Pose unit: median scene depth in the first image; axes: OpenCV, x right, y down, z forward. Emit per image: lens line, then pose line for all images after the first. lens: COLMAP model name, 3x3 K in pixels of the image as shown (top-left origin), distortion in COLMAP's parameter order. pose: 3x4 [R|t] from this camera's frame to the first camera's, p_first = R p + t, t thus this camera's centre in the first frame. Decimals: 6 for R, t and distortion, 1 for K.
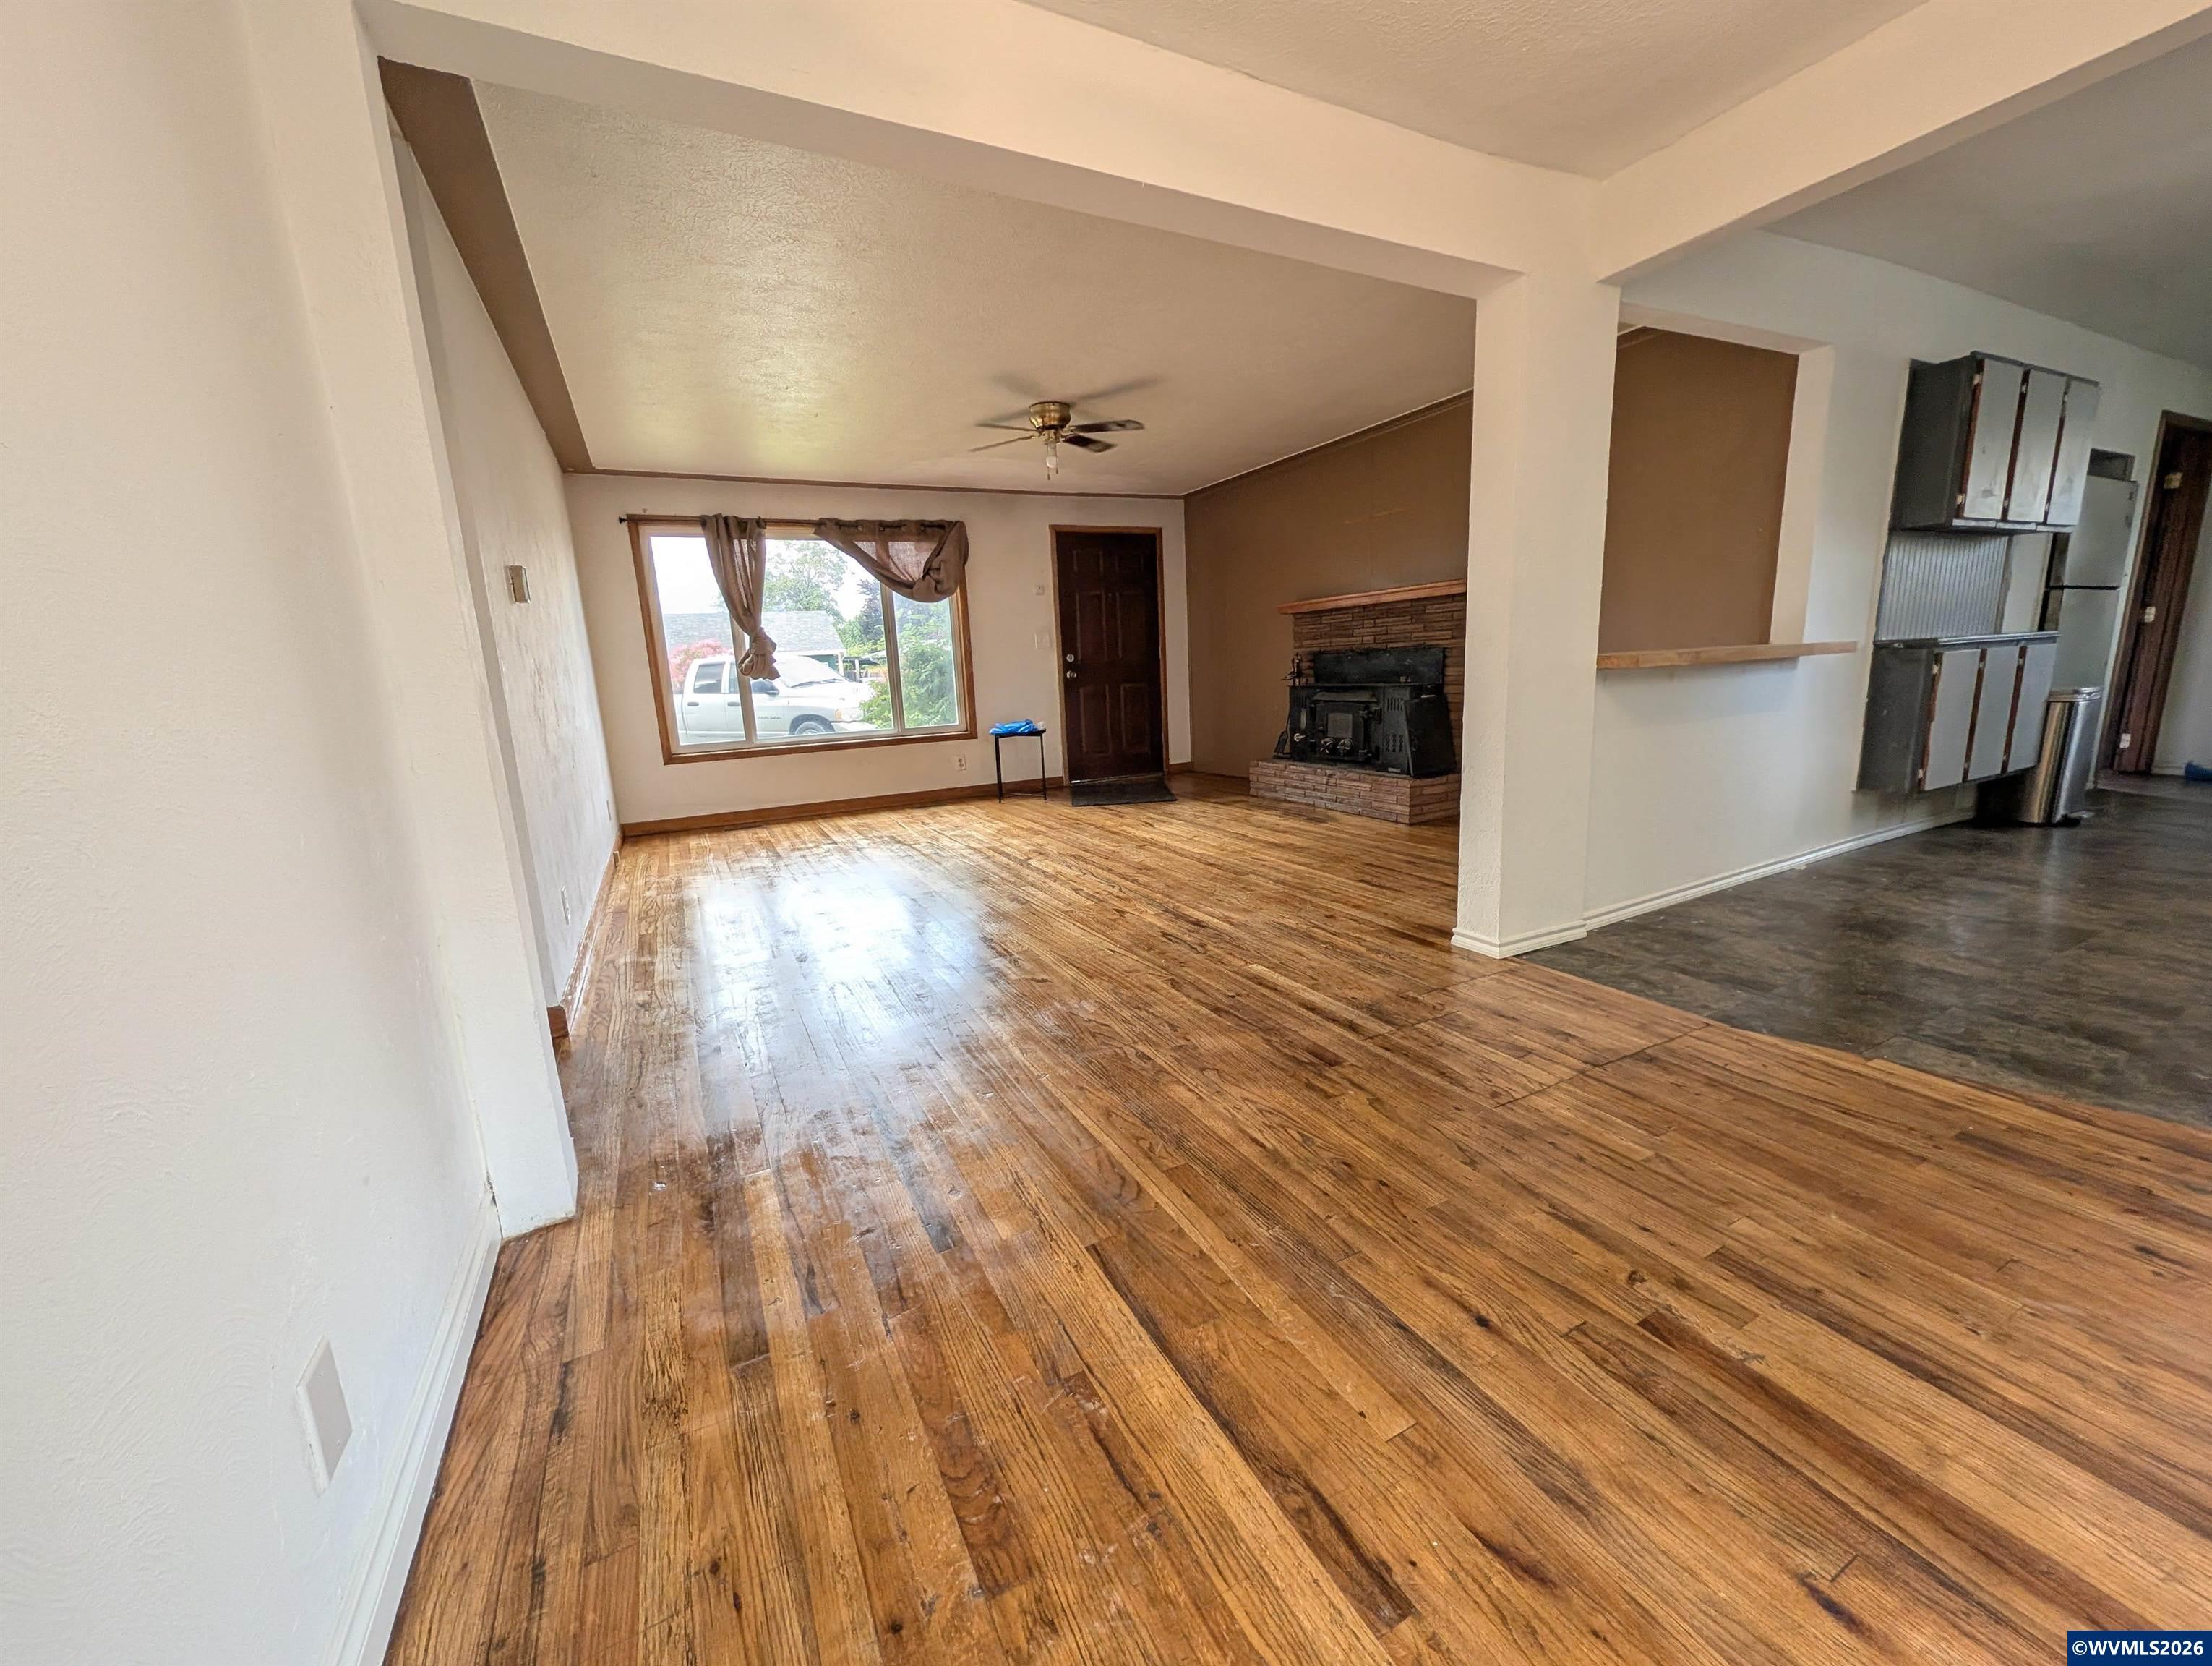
lens RADIAL K [[854.1, 0, 1110.8], [0, 854.1, 835.5], [0, 0, 1]] dist [0.001117, 0.000021]
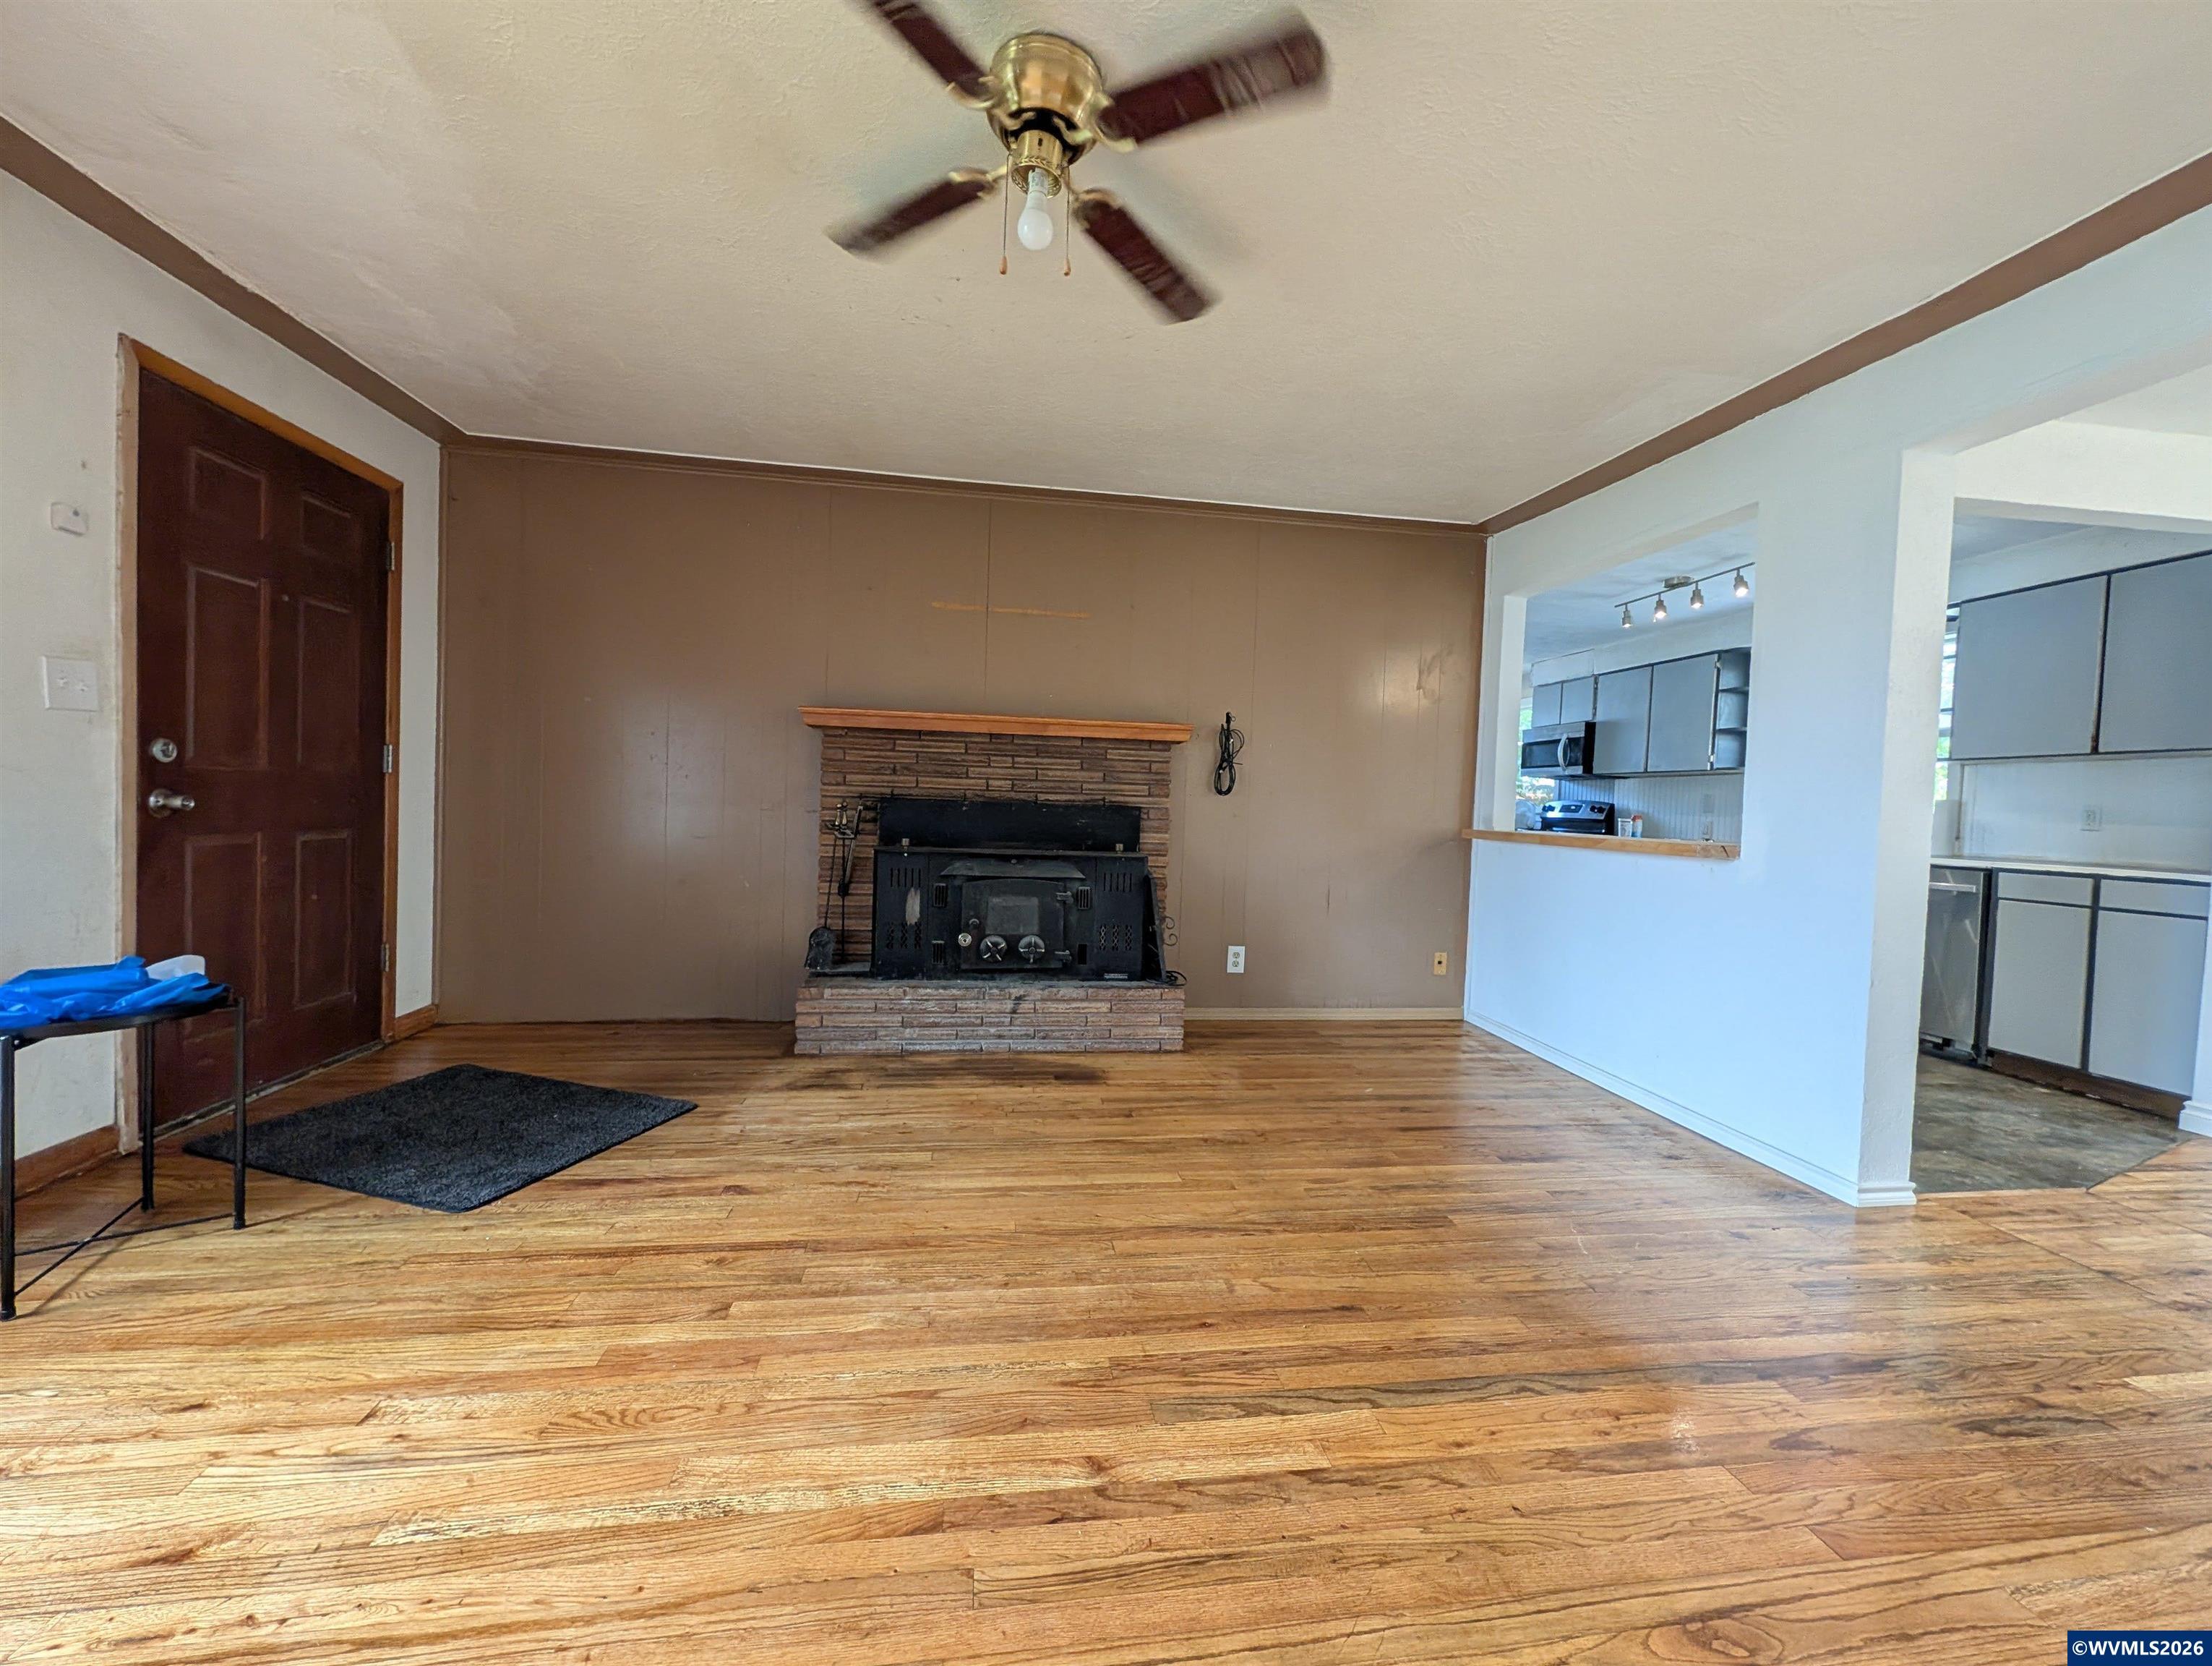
lens RADIAL K [[854.1, 0, 1099.9], [0, 854.1, 826.0], [0, 0, 1]] dist [0.001117, 0.000021]
pose [[0.321272, 0.031928, 0.946449, -0.310835], [0.136181, 0.987486, -0.079539, -0.135023], [-0.937144, 0.154442, 0.312904, 0.731065]]
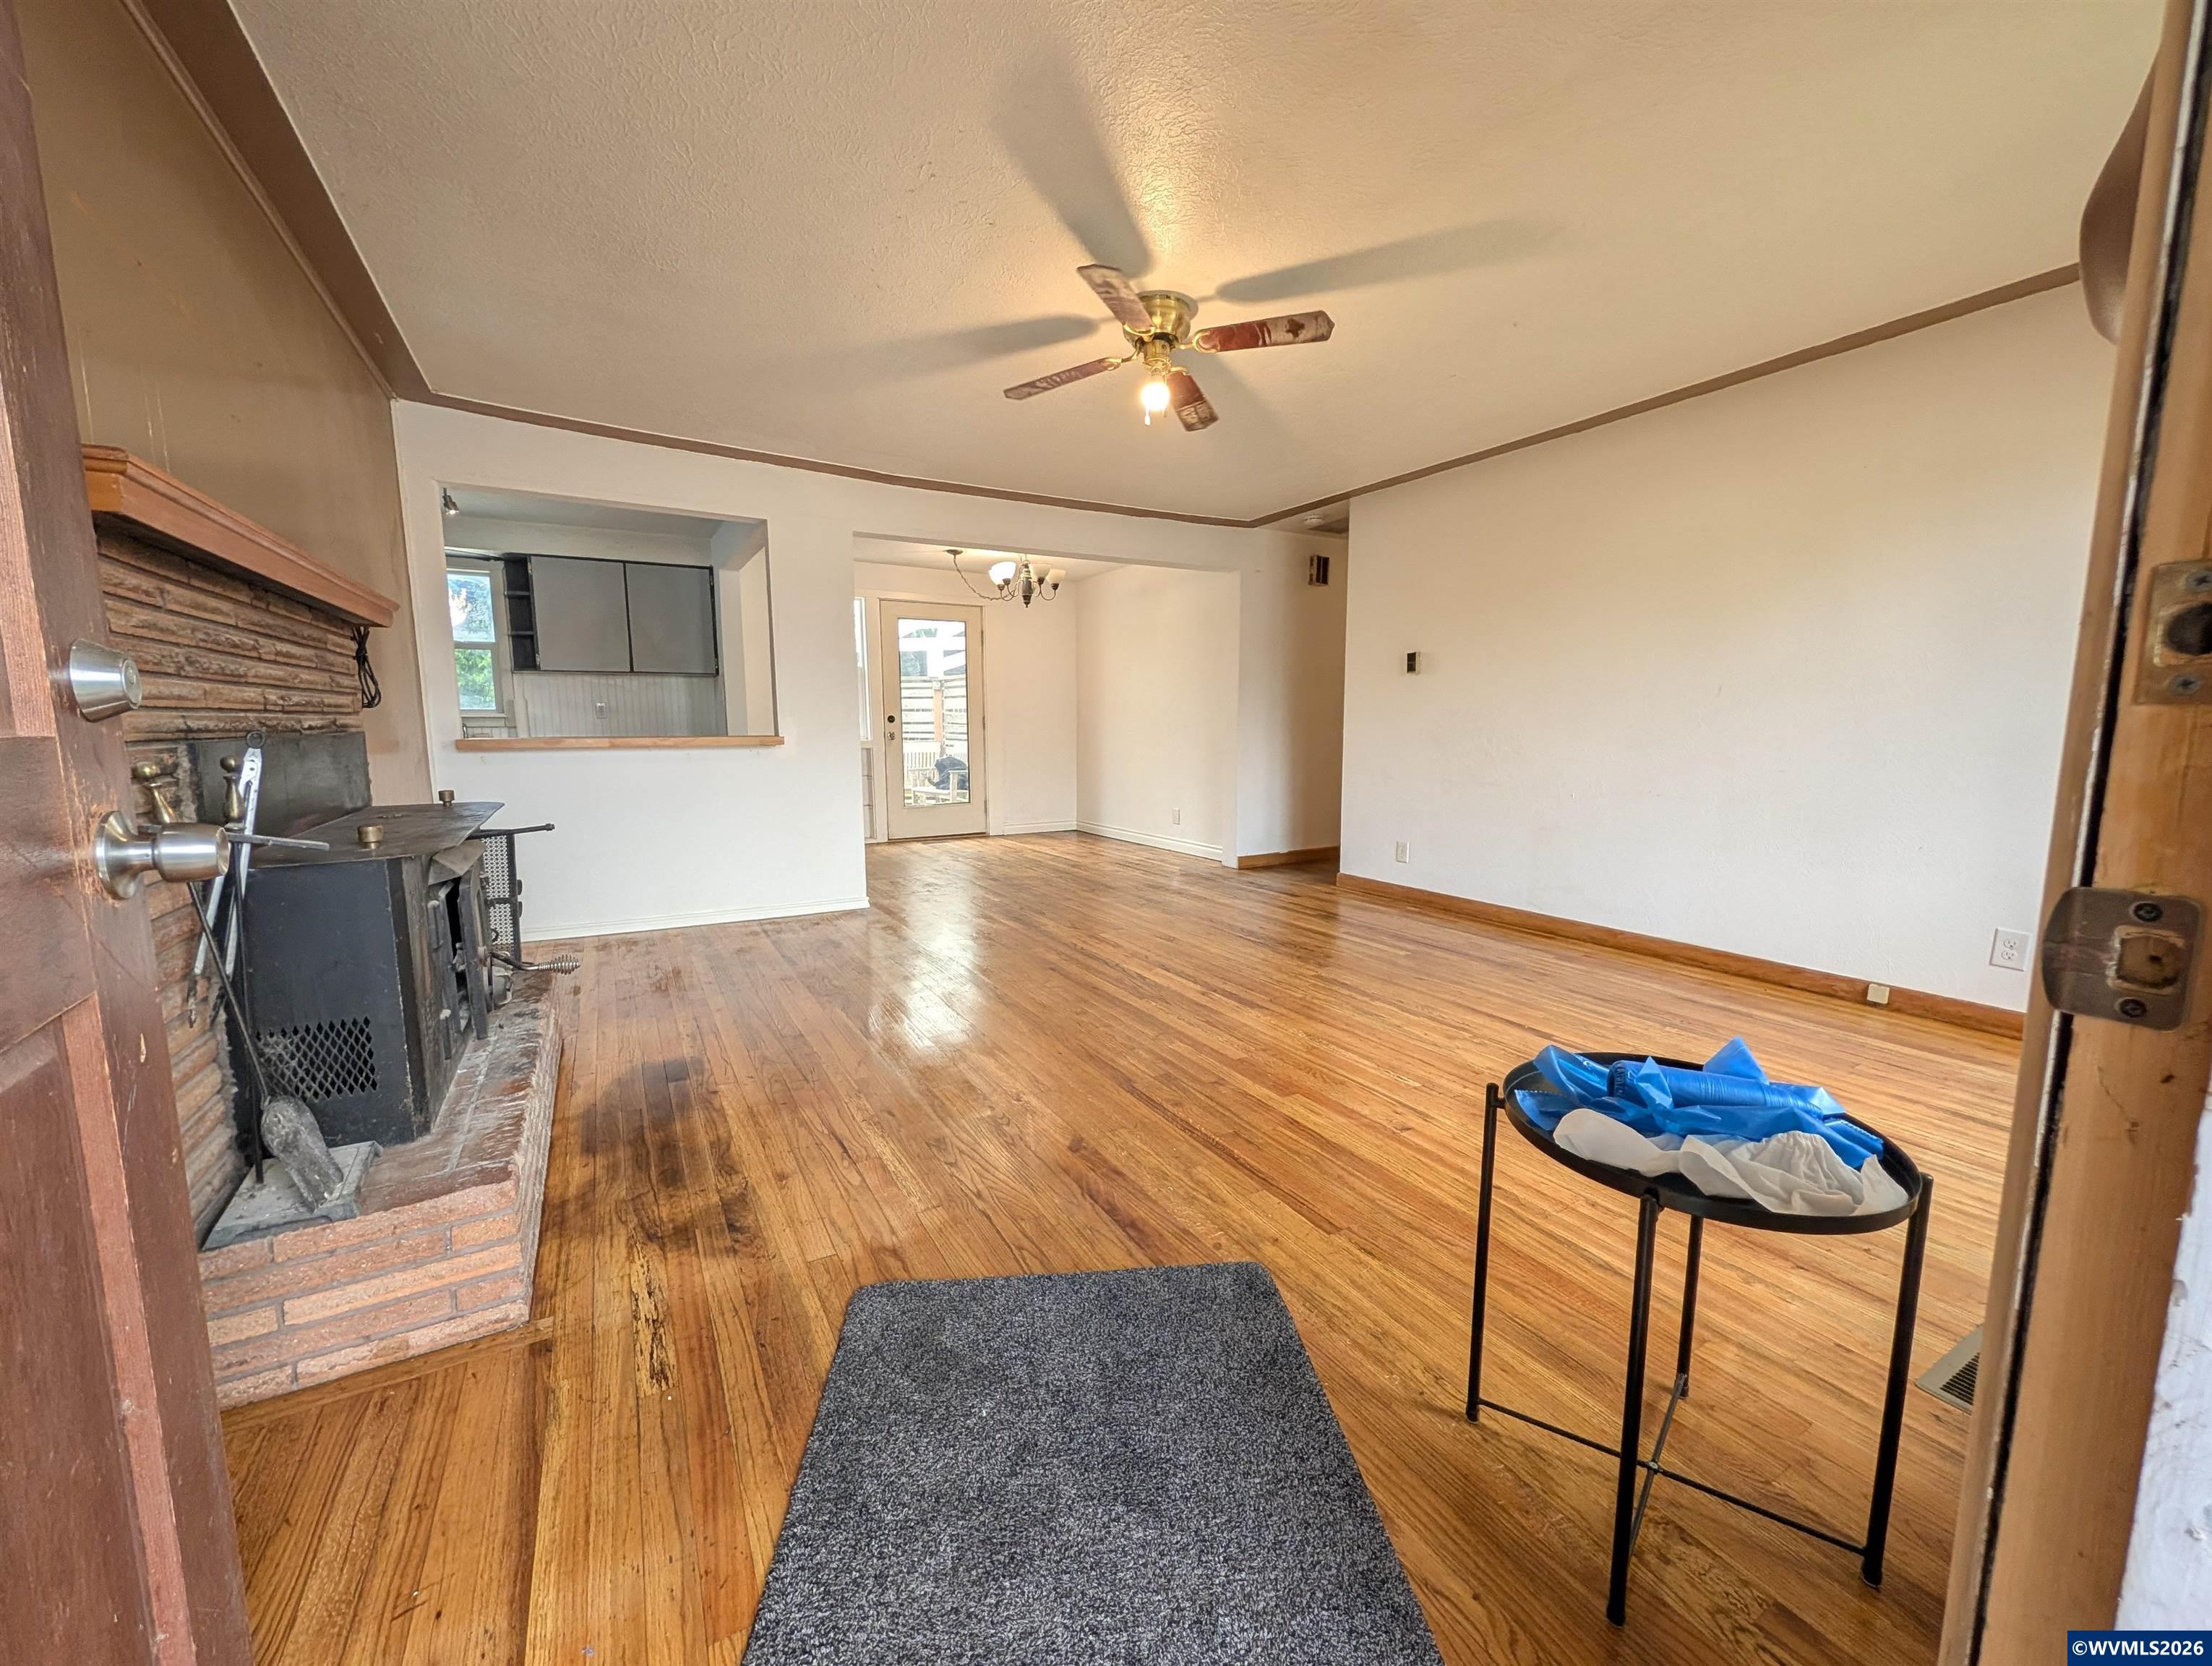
lens RADIAL K [[854.1, 0, 1095.3], [0, 854.1, 827.5], [0, 0, 1]] dist [0.001117, 0.000021]
pose [[-0.997730, 0.055623, -0.037956, 0.012287], [0.040625, 0.946718, 0.319490, -0.278610], [0.053705, 0.317223, -0.946829, 1.354182]]
